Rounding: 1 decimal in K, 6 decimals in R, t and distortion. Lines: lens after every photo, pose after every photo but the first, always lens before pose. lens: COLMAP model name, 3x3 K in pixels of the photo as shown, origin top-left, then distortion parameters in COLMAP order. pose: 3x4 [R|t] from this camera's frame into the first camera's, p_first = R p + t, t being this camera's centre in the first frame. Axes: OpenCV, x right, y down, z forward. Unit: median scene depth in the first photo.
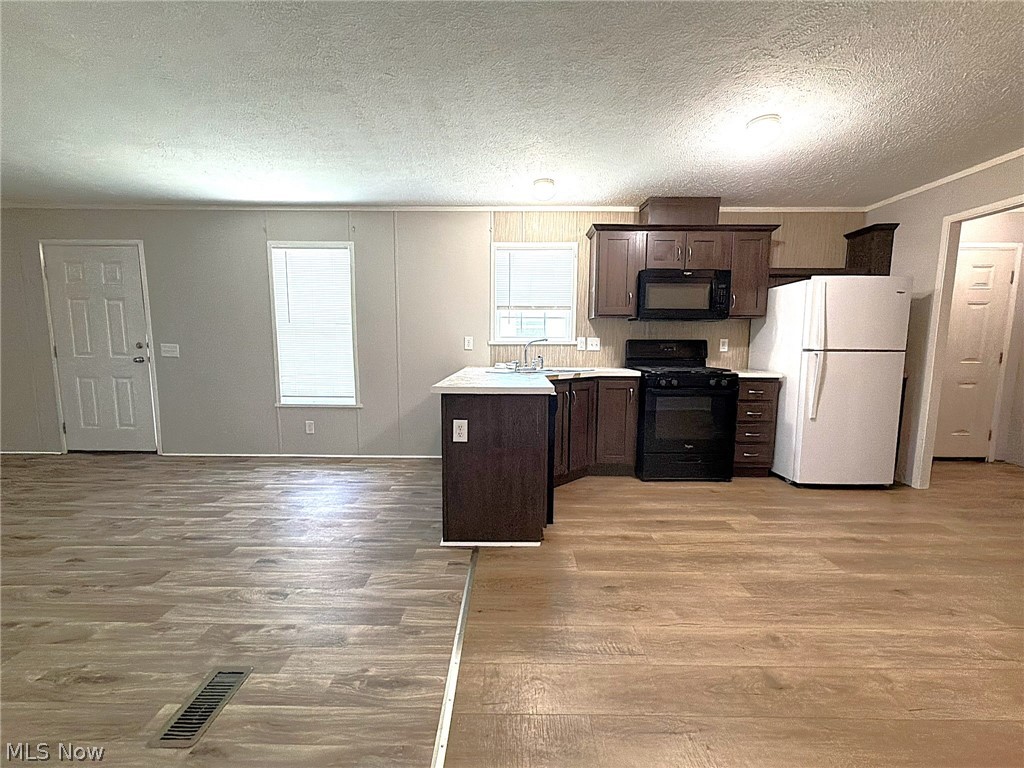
lens RADIAL K [[409.5, 0, 509.4], [0, 409.5, 386.3], [0, 0, 1]] dist [-0.000613, 0.000357]
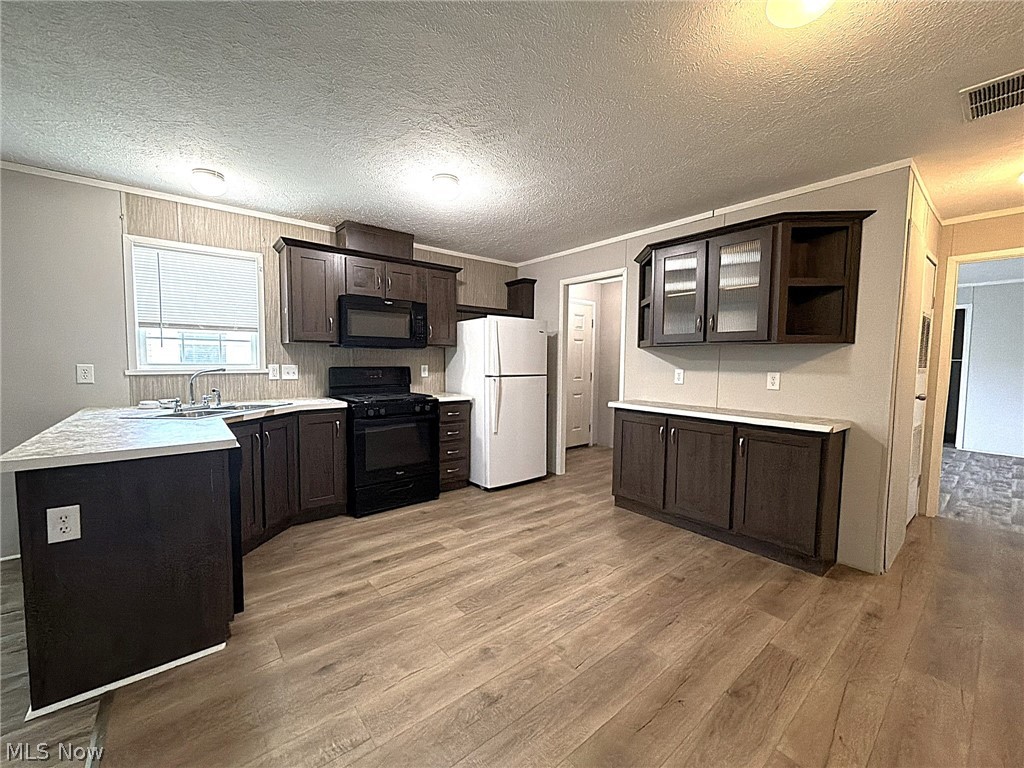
lens RADIAL K [[408.9, 0, 509.6], [0, 408.9, 386.5], [0, 0, 1]] dist [-0.000305, 0.000302]
pose [[0.770889, -0.040212, 0.635699, 0.013056], [0.064316, 0.997819, -0.014876, -0.034630], [-0.633715, 0.052353, 0.771793, 0.035881]]
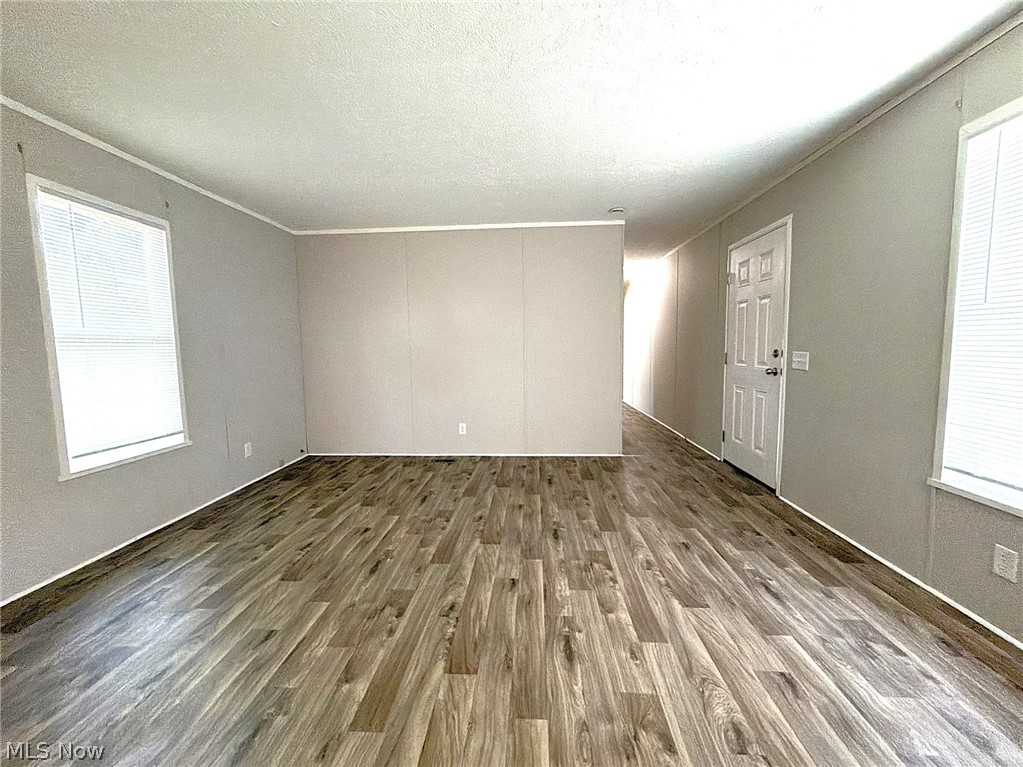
lens RADIAL K [[416.1, 0, 508.7], [0, 416.1, 385.6], [0, 0, 1]] dist [-0.000006, -0.000079]
pose [[-0.055710, 0.088067, -0.994555, -0.089061], [-0.094601, 0.991156, 0.093065, -0.076424], [0.993955, 0.099271, -0.046887, 0.636348]]
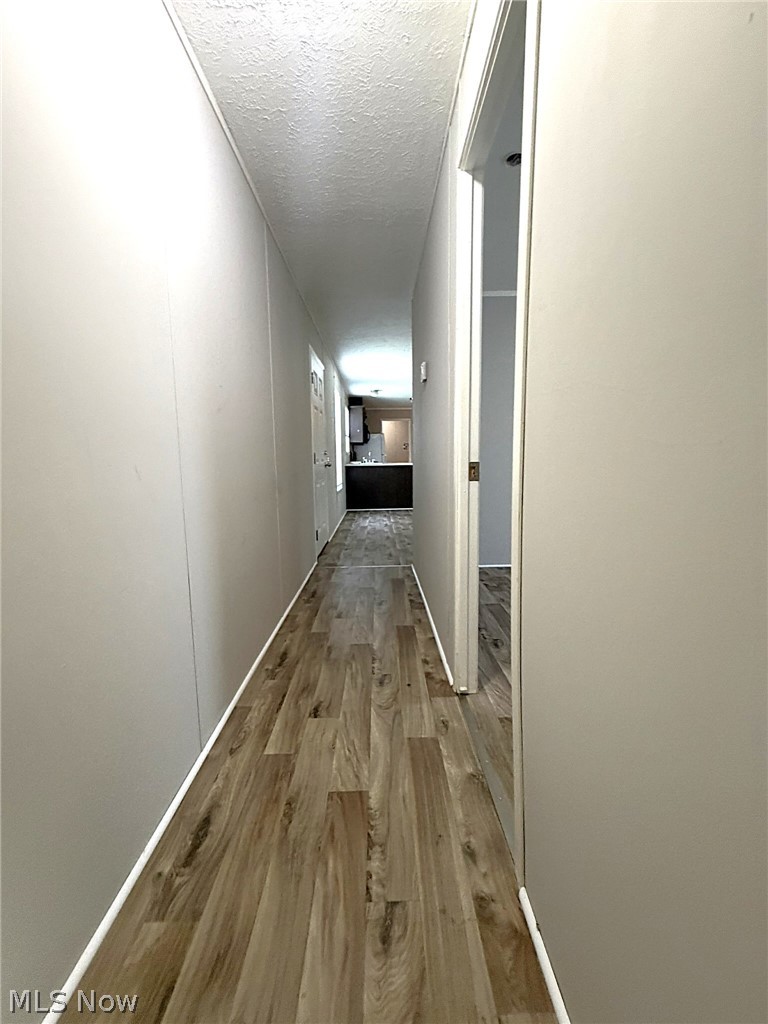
lens RADIAL K [[412.0, 0, 381.8], [0, 412.0, 508.2], [0, 0, 1]] dist [-0.001338, 0.000363]
pose [[-0.017916, -0.135606, 0.990601, -0.845641], [0.121599, 0.983110, 0.136780, -0.026448], [-0.992418, 0.122906, -0.001124, 0.532383]]
